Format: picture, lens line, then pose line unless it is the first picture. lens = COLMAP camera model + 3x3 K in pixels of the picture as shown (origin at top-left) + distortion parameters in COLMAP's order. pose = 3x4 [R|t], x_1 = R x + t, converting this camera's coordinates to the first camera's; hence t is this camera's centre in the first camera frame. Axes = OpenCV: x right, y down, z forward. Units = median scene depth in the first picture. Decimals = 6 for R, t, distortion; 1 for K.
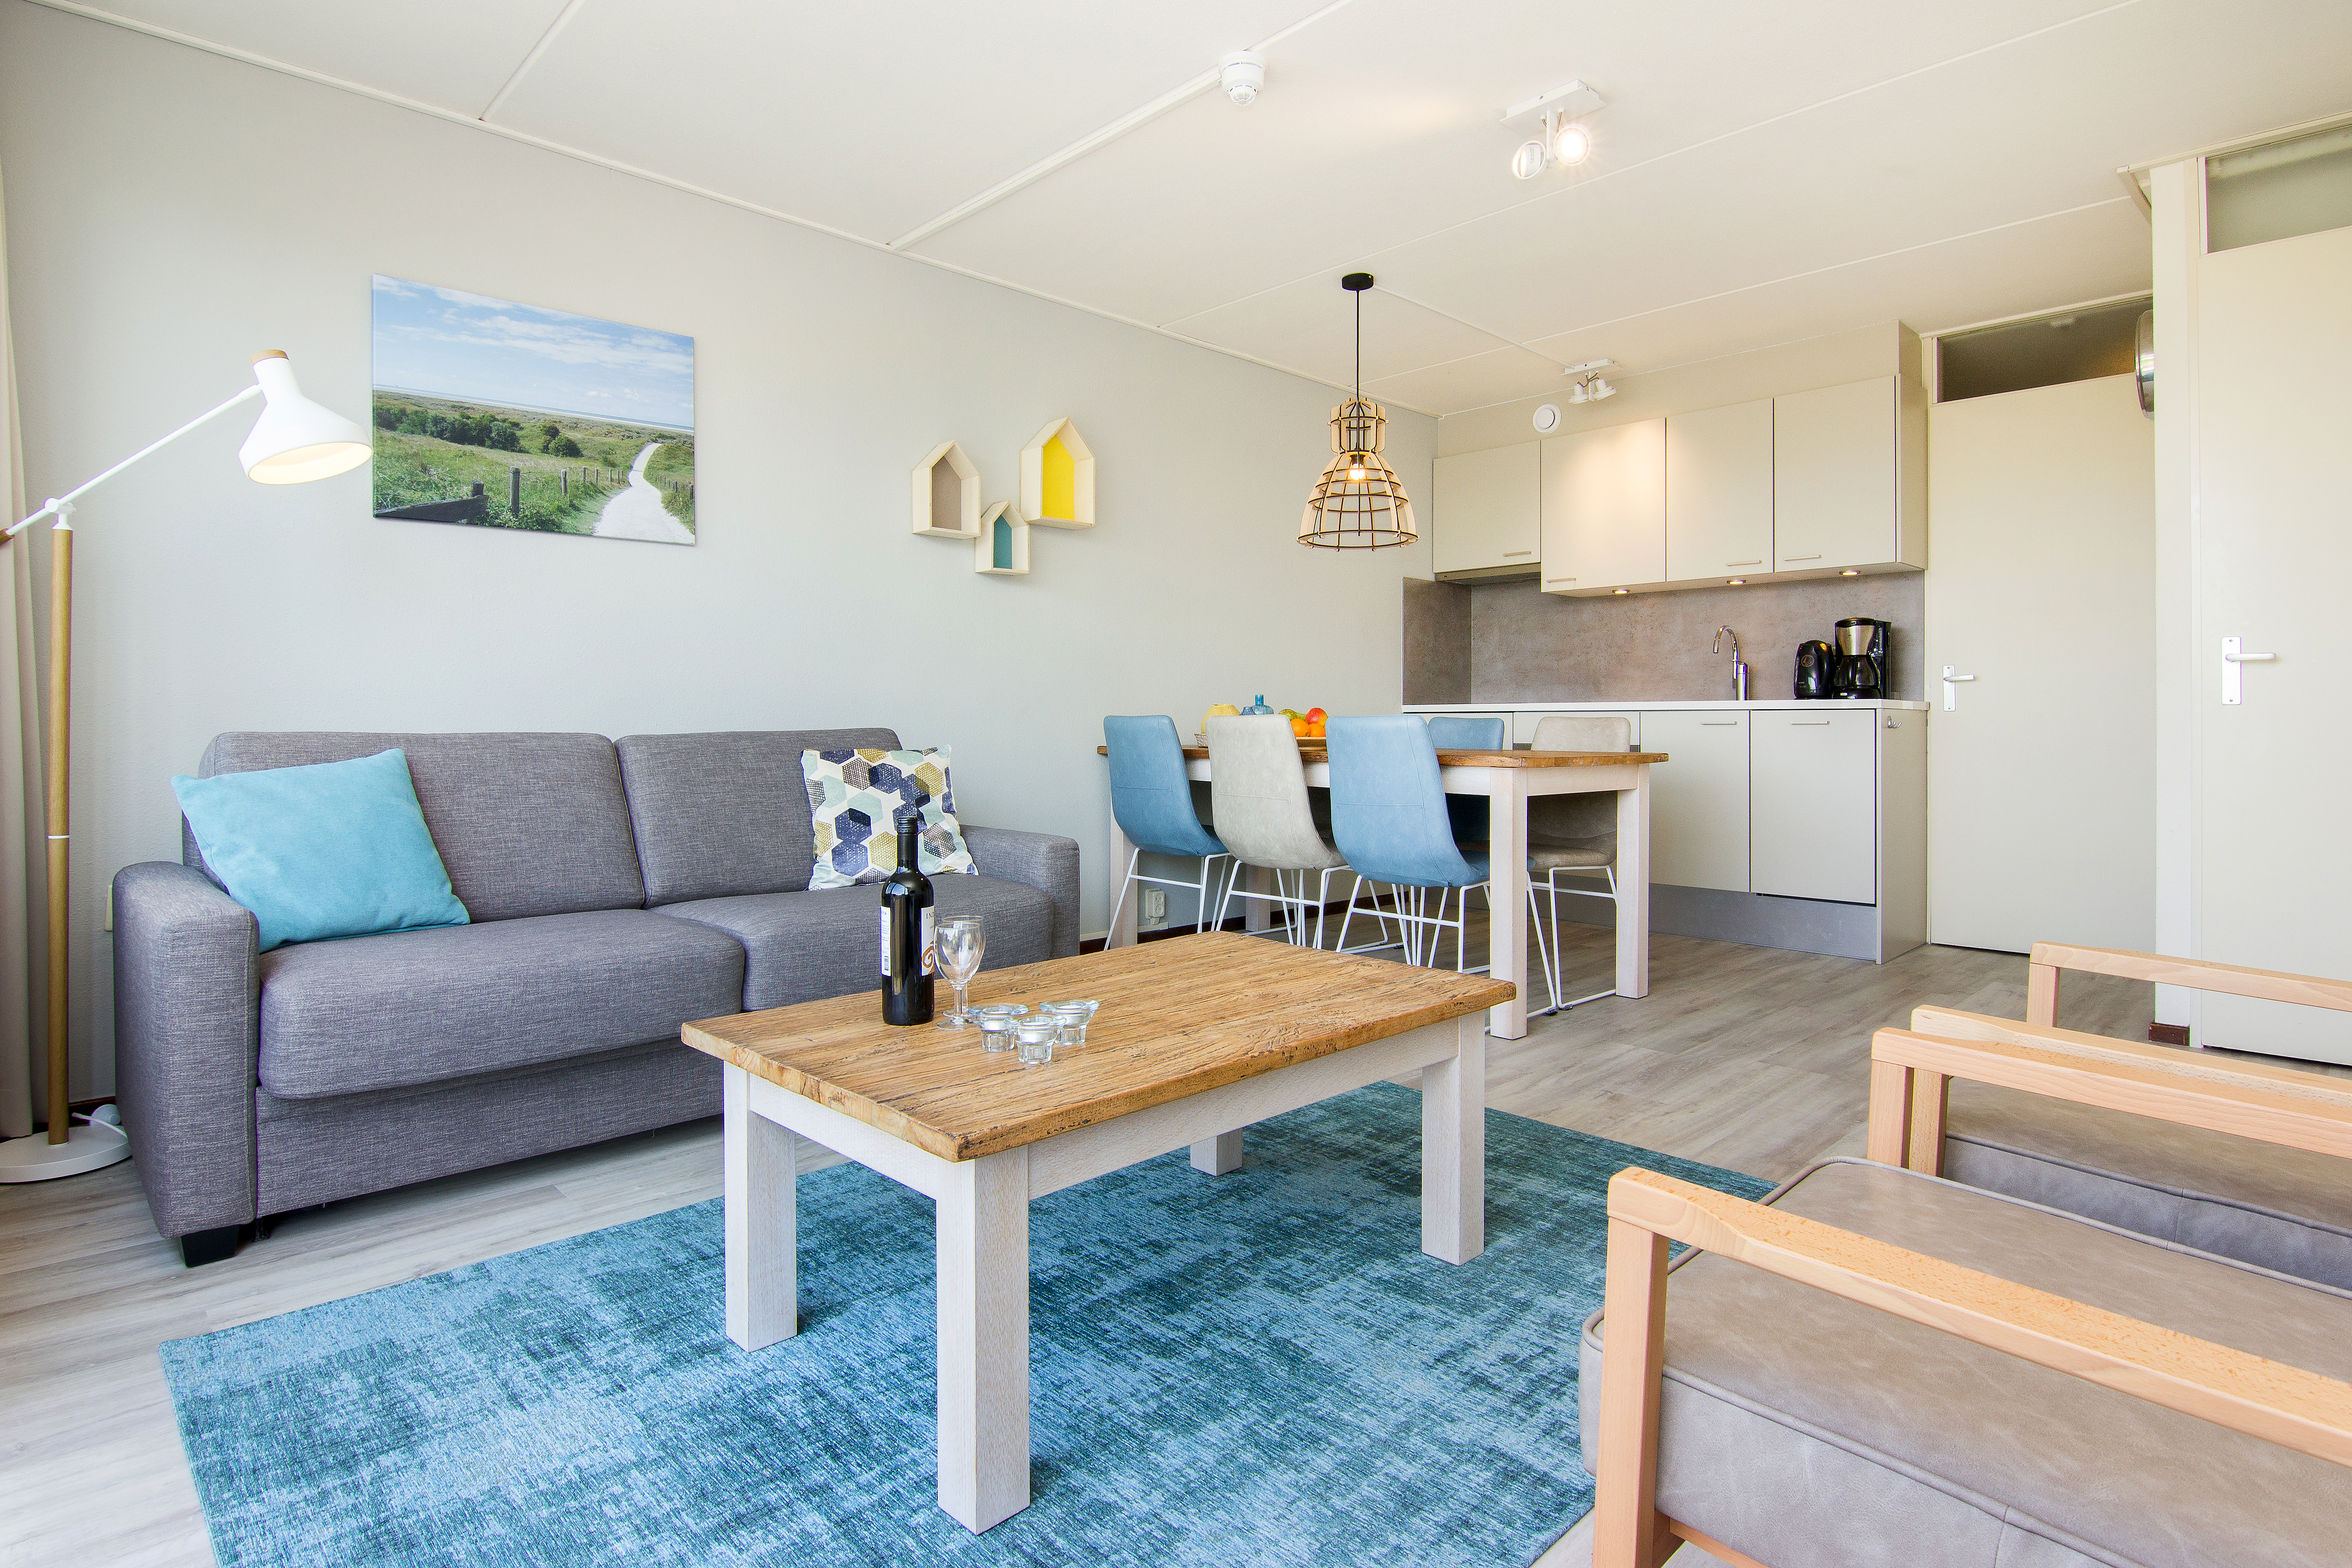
lens RADIAL K [[1223.5, 0, 1181.4], [0, 1223.5, 731.7], [0, 0, 1]] dist [-0.001820, -0.000475]
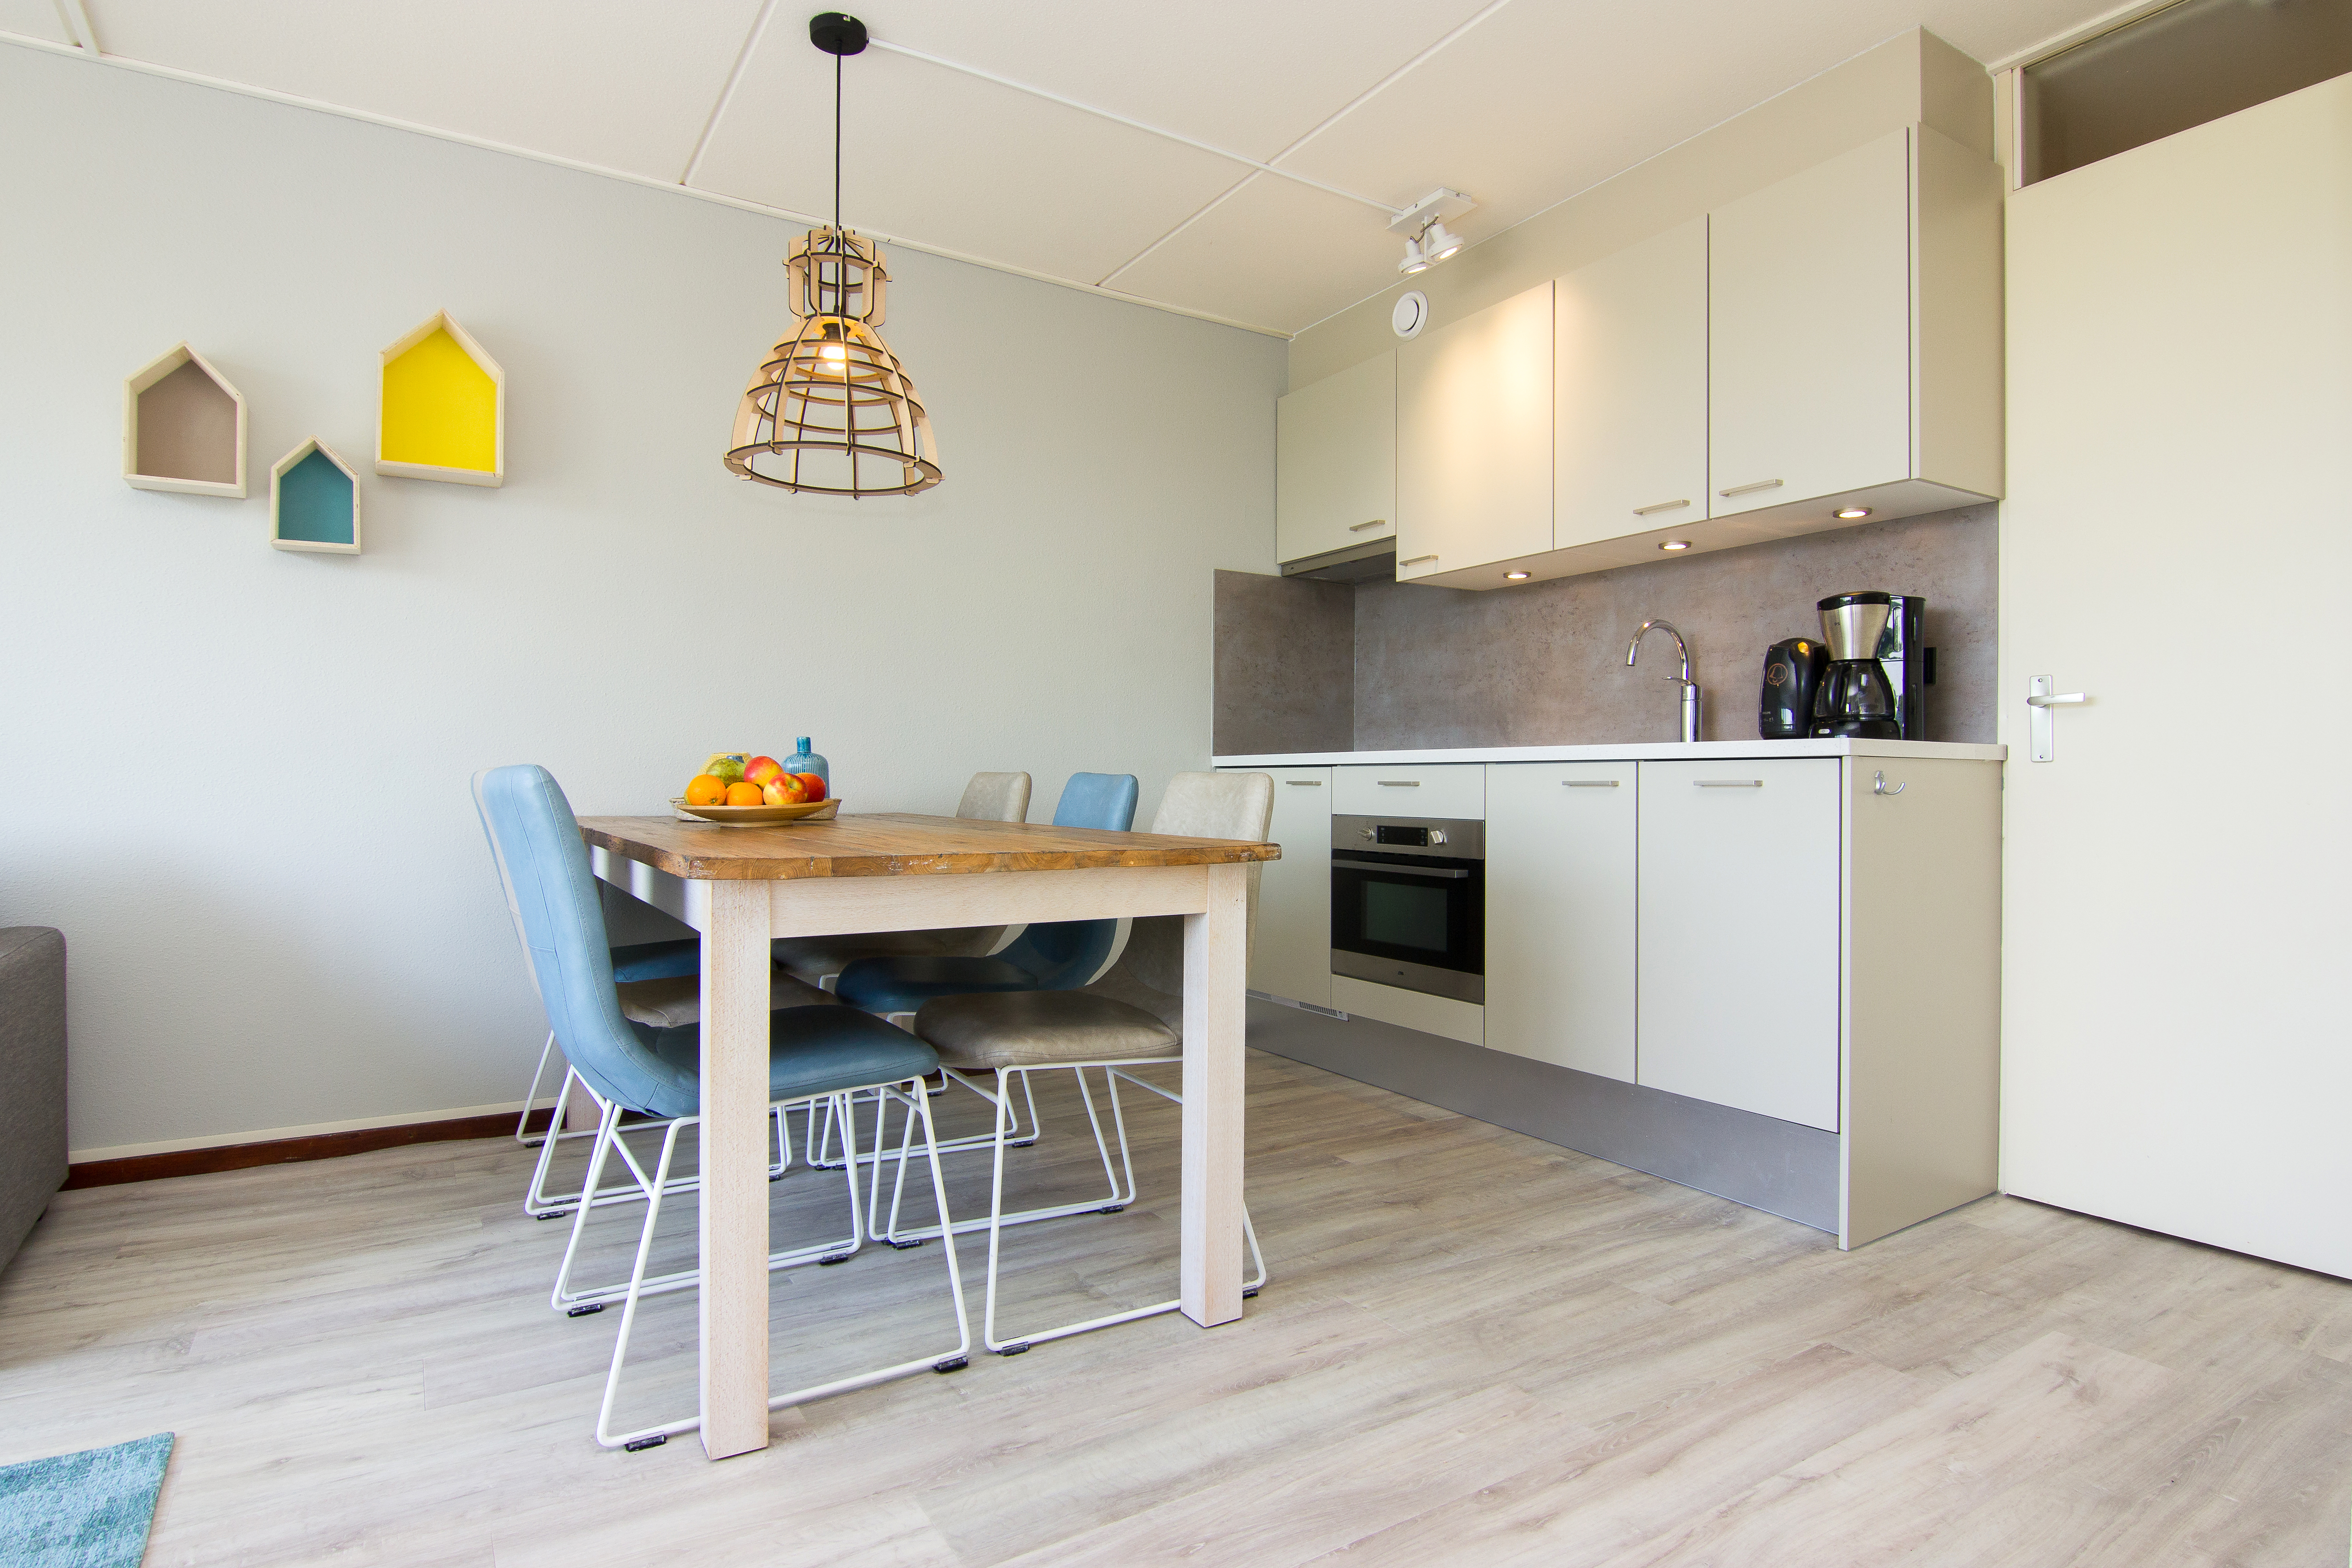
lens RADIAL K [[1227.6, 0, 1135.7], [0, 1227.6, 792.6], [0, 0, 1]] dist [-0.017115, -0.000097]
pose [[0.974704, 0.005171, -0.223439, 0.454813], [-0.005126, 0.999987, 0.000781, -0.002629], [0.223440, 0.000384, 0.974718, 0.500873]]
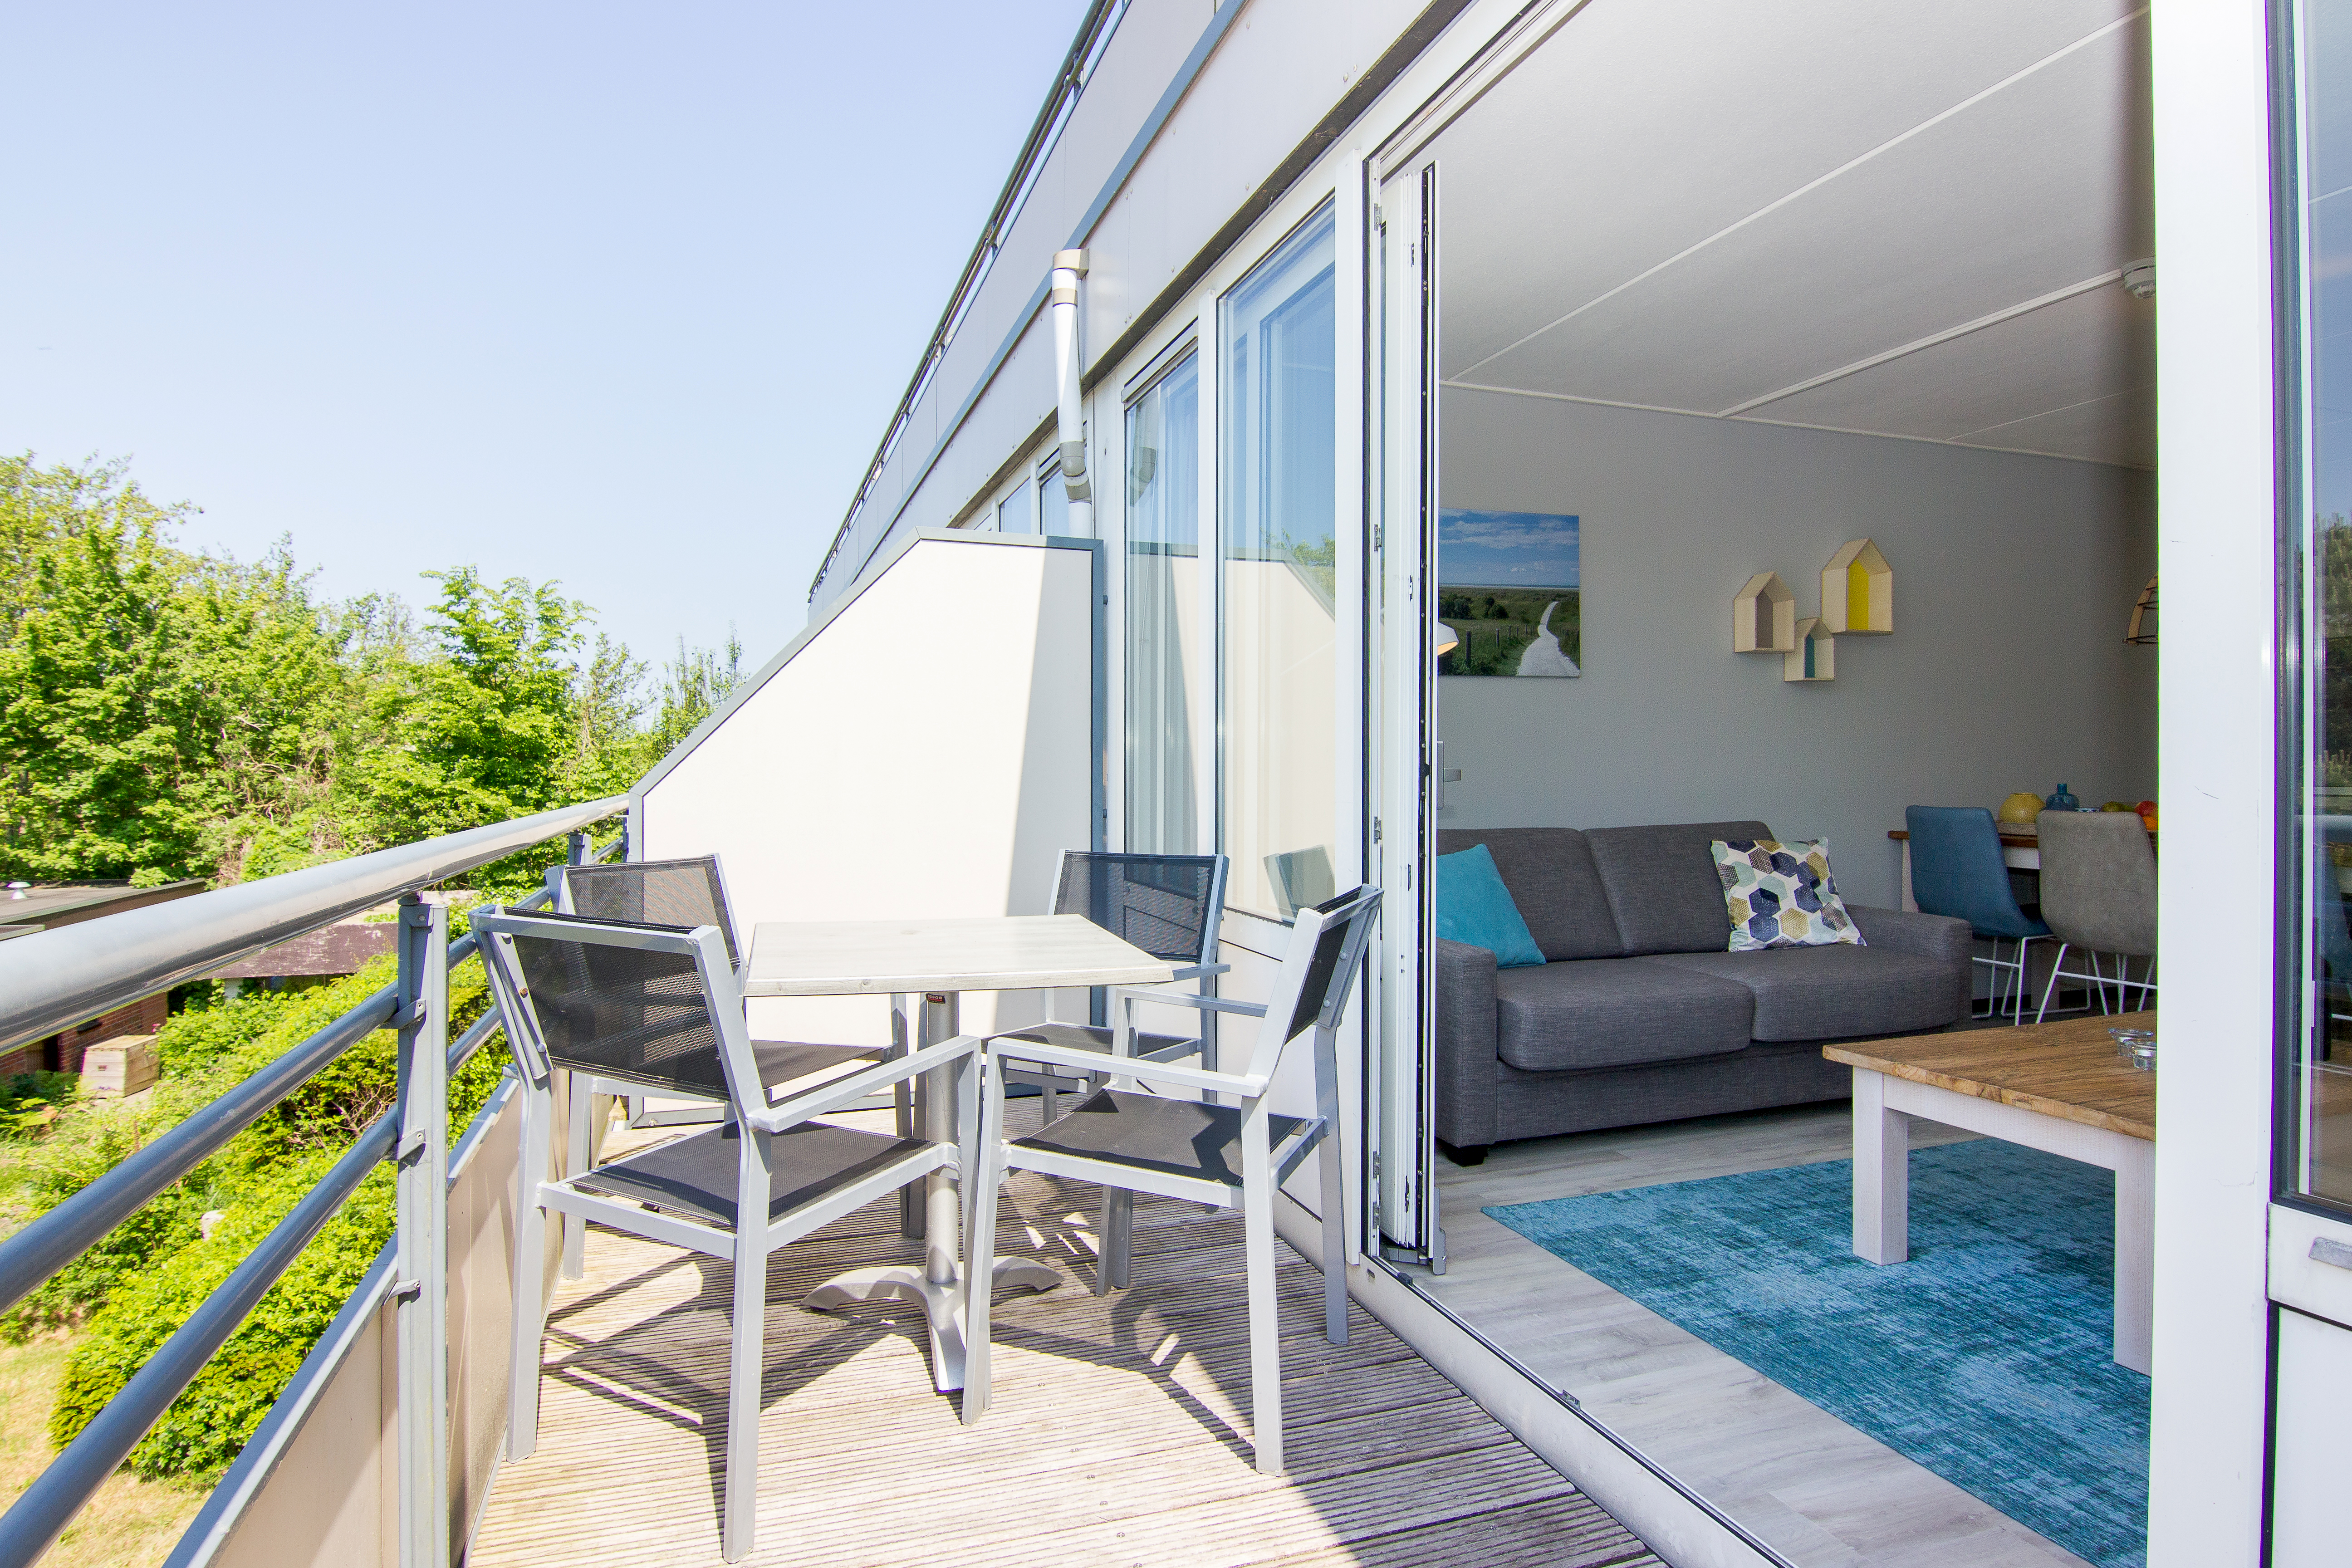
lens RADIAL K [[1227.6, 0, 1135.7], [0, 1227.6, 792.6], [0, 0, 1]] dist [-0.017115, -0.000097]
pose [[0.904250, -0.006336, -0.426957, -0.249652], [0.007324, 0.999973, 0.000671, -0.033107], [0.426941, -0.003734, 0.904272, -0.329606]]
